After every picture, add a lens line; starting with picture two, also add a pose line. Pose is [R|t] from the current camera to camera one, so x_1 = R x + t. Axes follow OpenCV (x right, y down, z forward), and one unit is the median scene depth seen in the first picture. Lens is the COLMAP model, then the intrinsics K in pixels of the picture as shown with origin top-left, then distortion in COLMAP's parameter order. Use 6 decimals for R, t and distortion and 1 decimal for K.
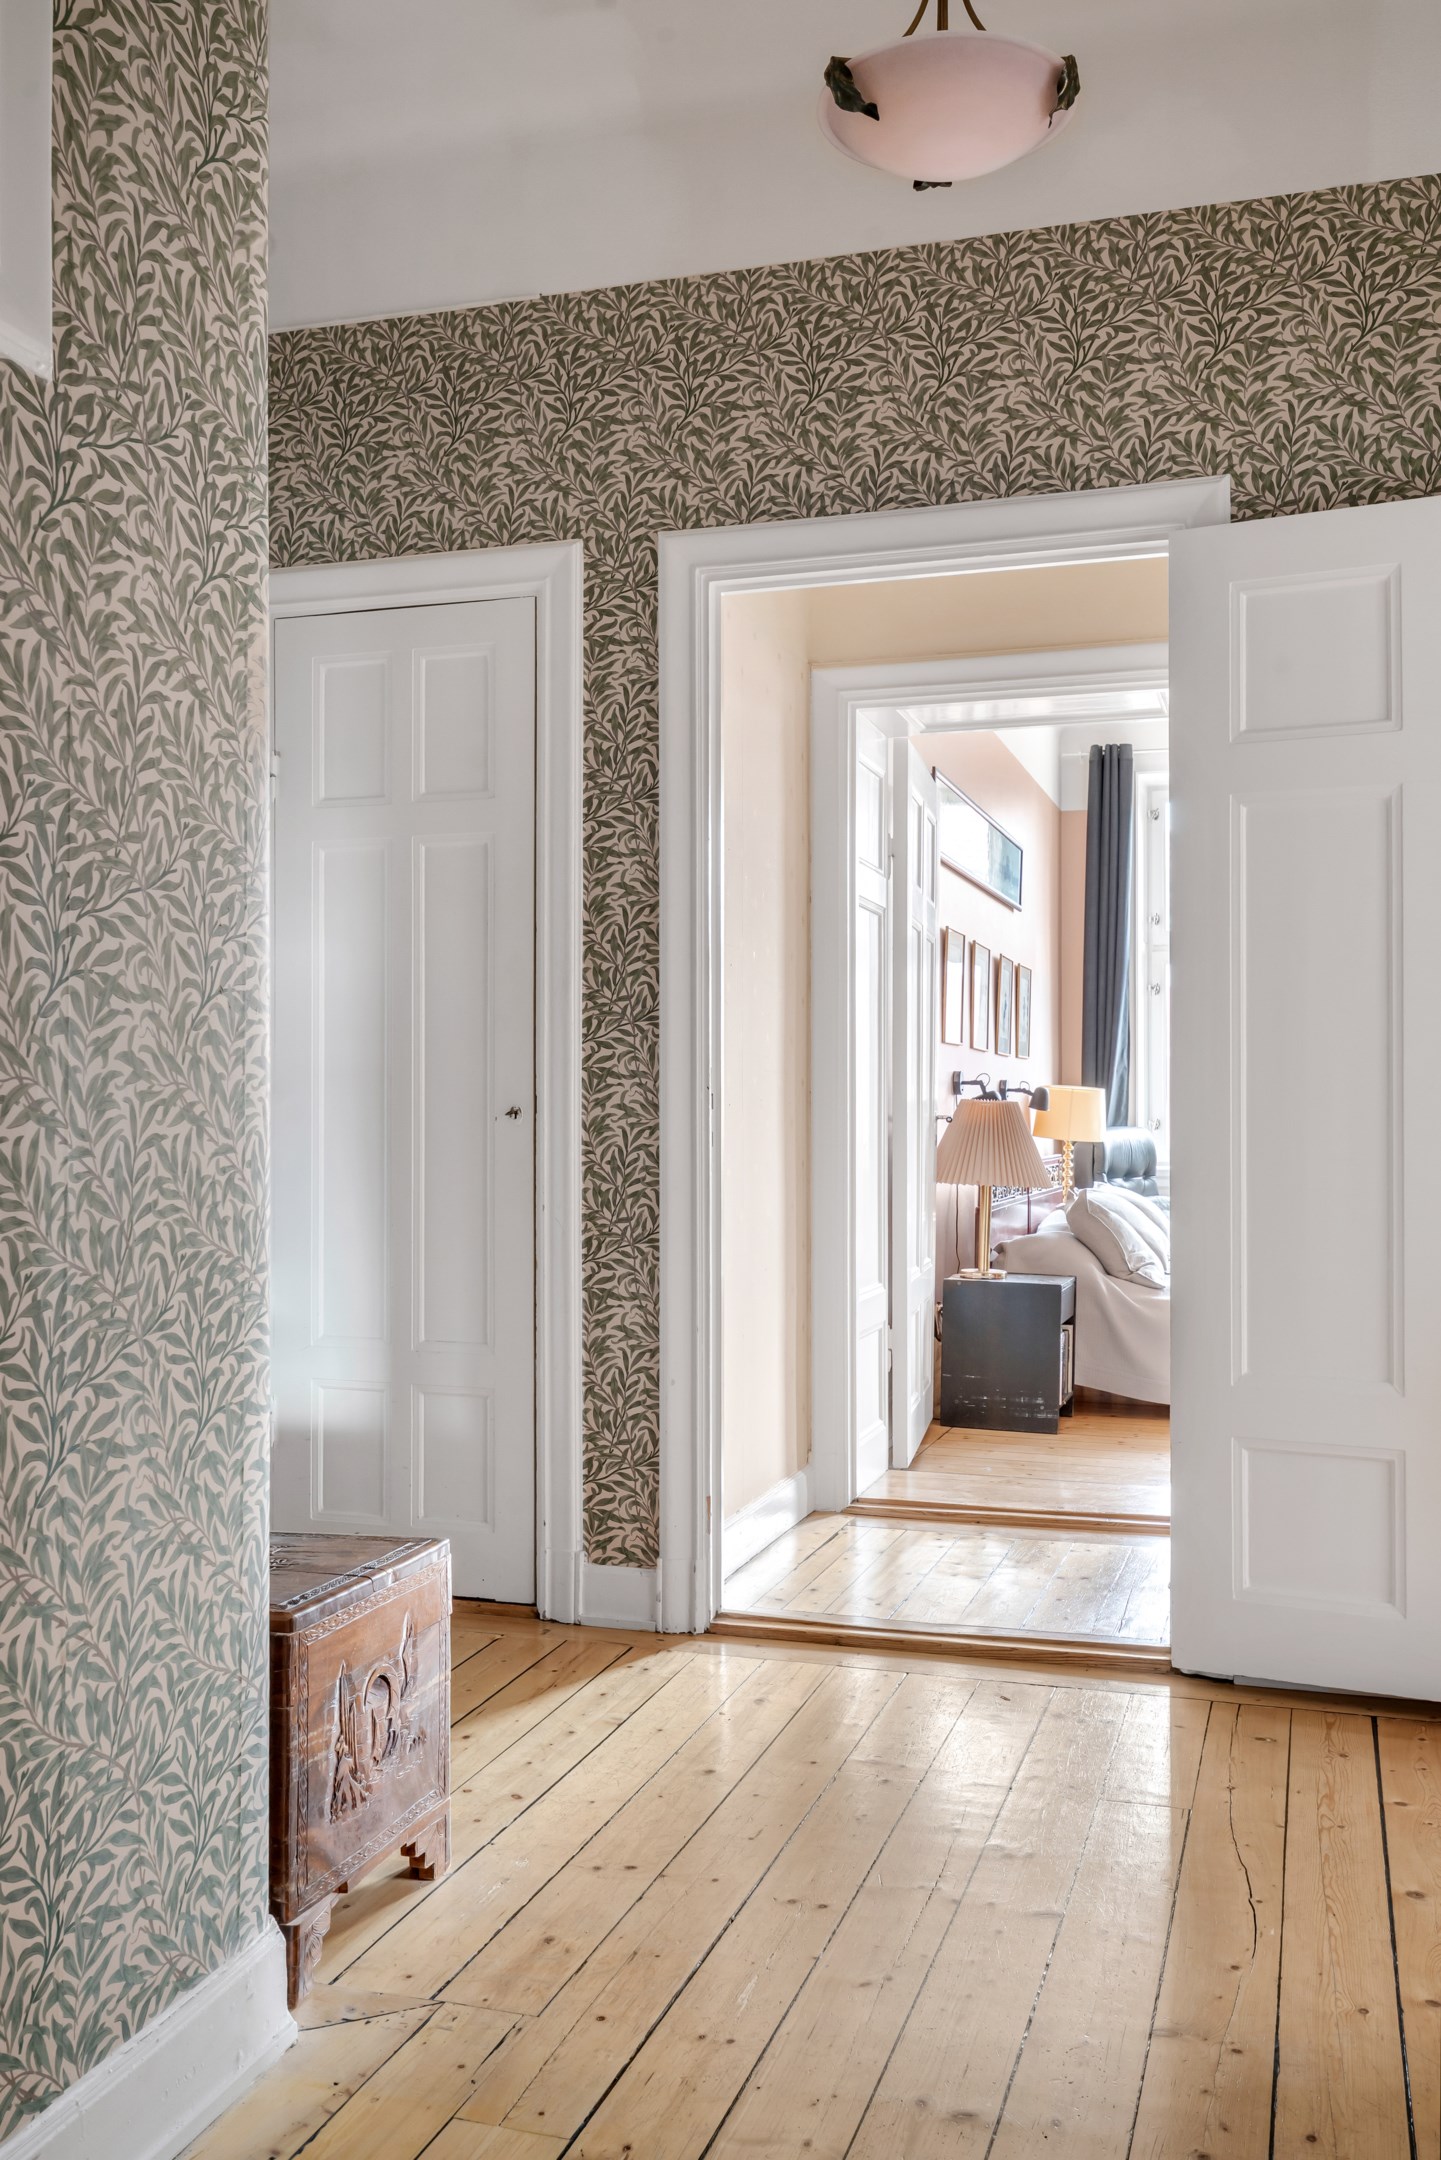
lens RADIAL K [[1807.4, 0, 720.5], [0, 1807.4, 1080.0], [0, 0, 1]] dist [-0.004683, -0.001925]
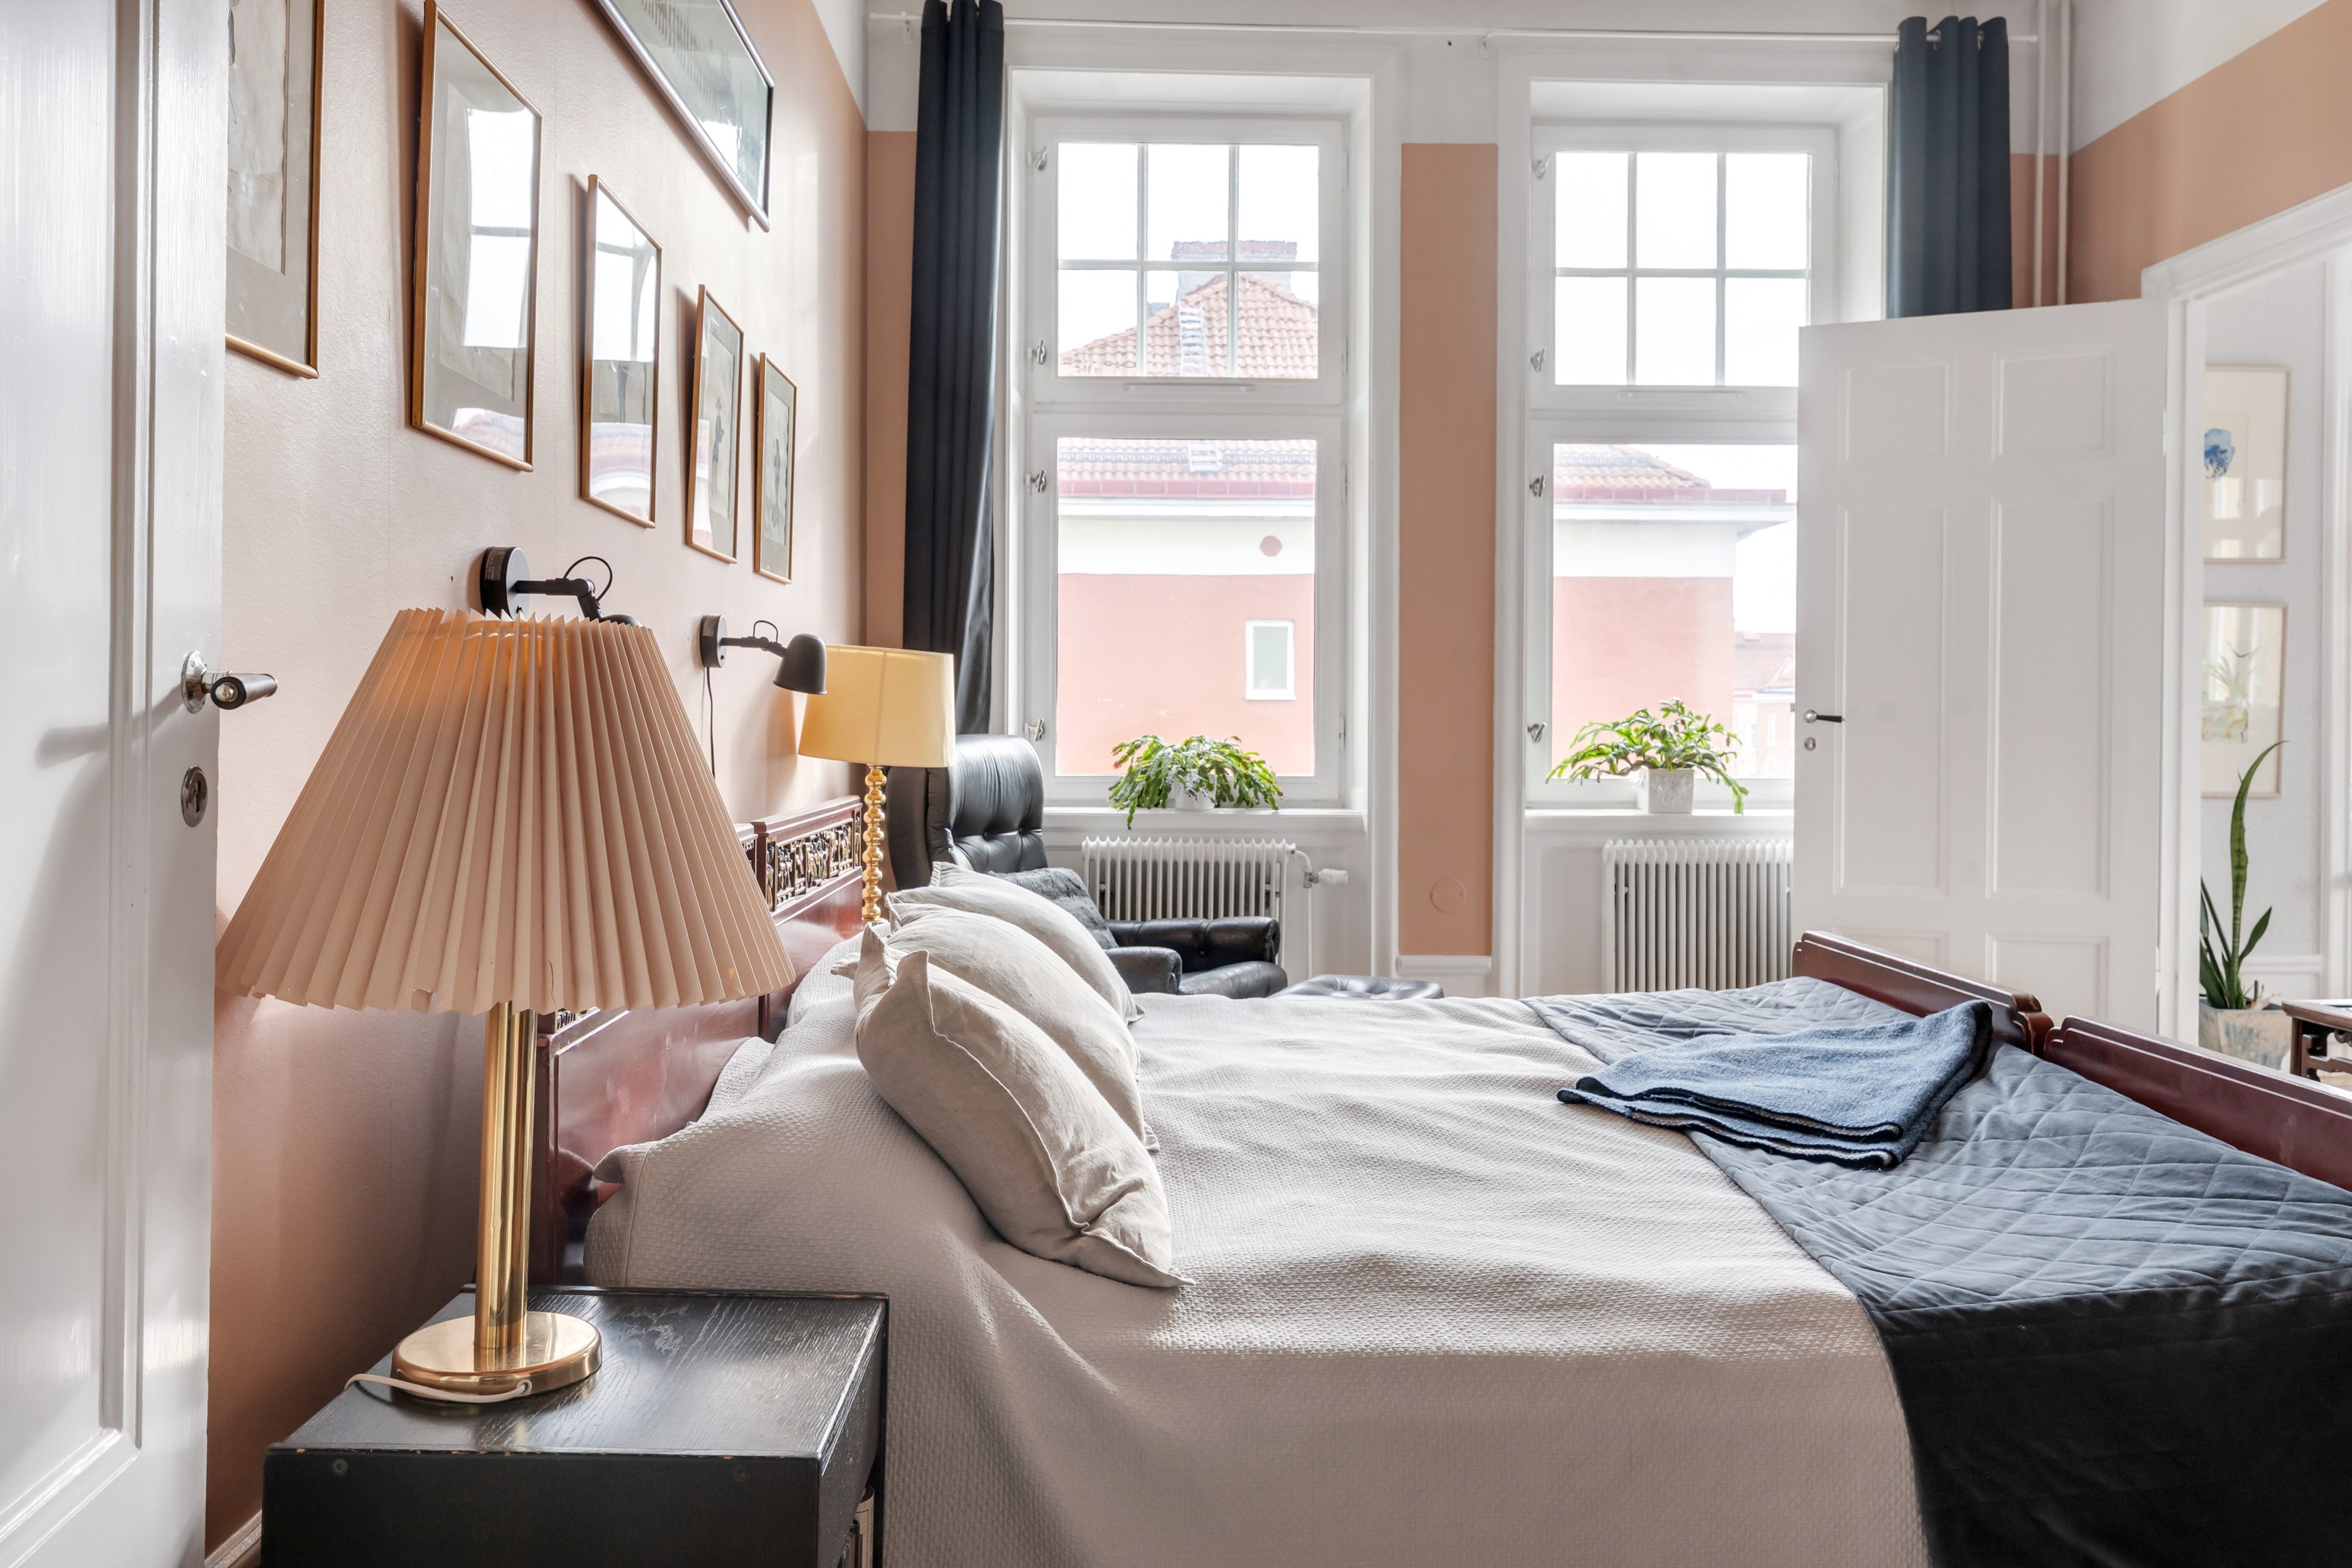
lens RADIAL K [[1928.9, 0, 1174.1], [0, 1928.9, 730.1], [0, 0, 1]] dist [0.007390, 0.001241]
pose [[0.943257, 0.002381, 0.332055, 0.102049], [-0.009903, 0.999731, 0.020965, 0.013991], [-0.331916, -0.023064, 0.943027, 0.515608]]
